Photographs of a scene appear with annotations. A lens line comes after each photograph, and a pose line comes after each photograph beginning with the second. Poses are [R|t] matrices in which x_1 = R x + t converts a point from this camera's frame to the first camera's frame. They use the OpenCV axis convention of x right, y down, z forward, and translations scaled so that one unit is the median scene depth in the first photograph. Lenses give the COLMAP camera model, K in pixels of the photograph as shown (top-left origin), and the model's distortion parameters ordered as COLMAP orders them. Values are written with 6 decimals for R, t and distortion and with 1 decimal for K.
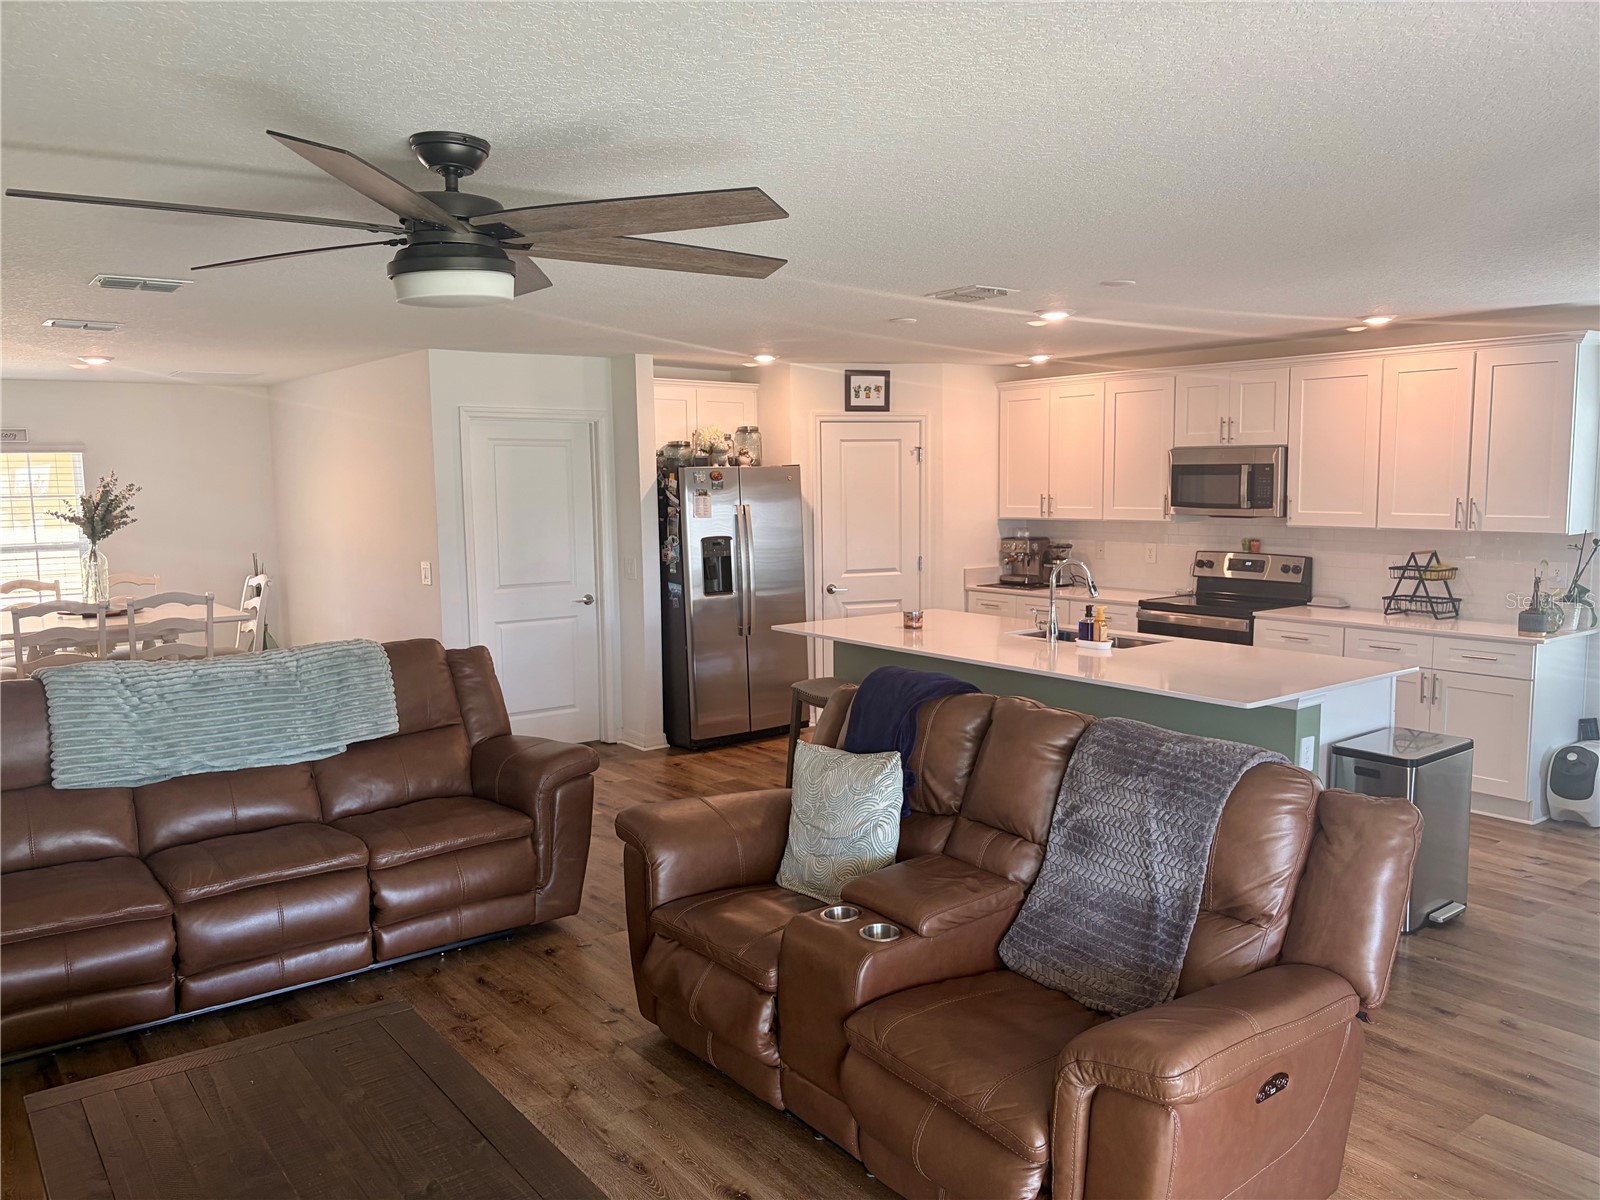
lens RADIAL K [[1210.8, 0, 800.0], [0, 1210.8, 600.0], [0, 0, 1]] dist [0.055444, -0.056015]
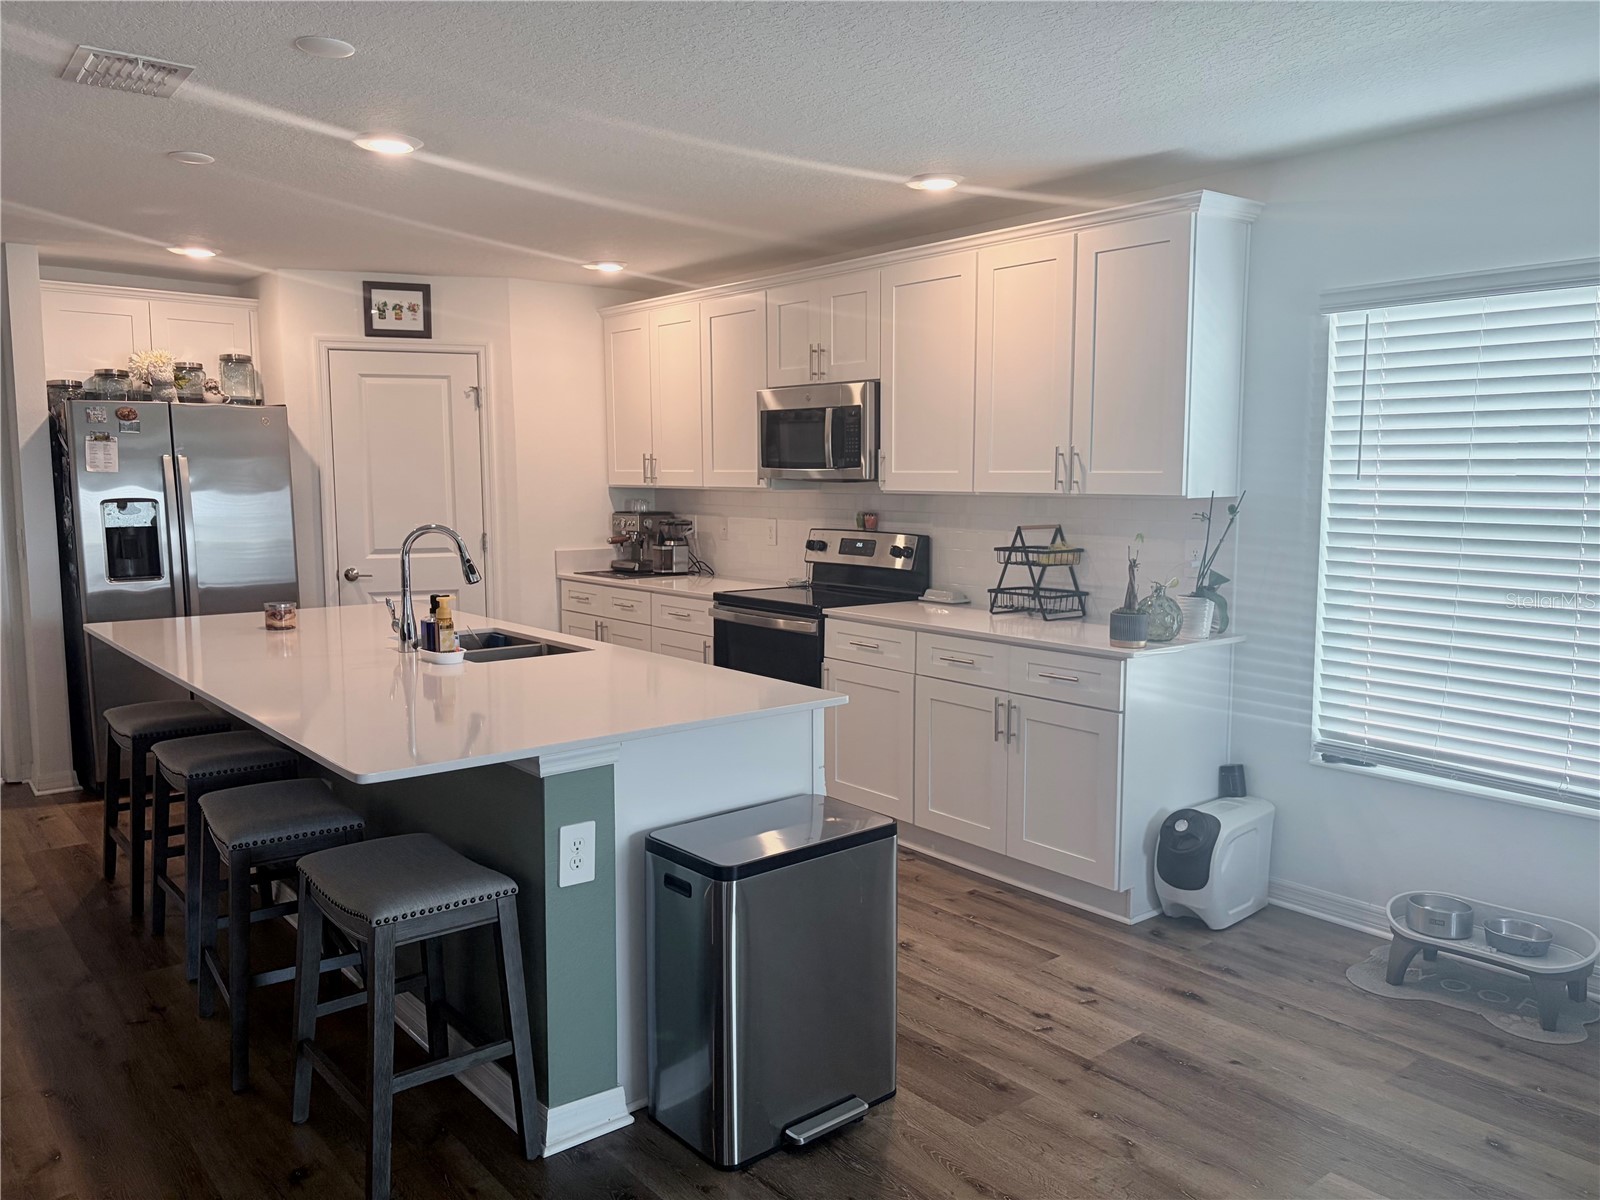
lens RADIAL K [[1217.0, 0, 800.0], [0, 1217.0, 600.0], [0, 0, 1]] dist [0.103297, -0.190708]
pose [[0.999335, 0.007749, 0.035617, 0.314154], [-0.007819, 0.999968, 0.001833, 0.003134], [-0.035602, -0.002111, 0.999364, 0.263786]]
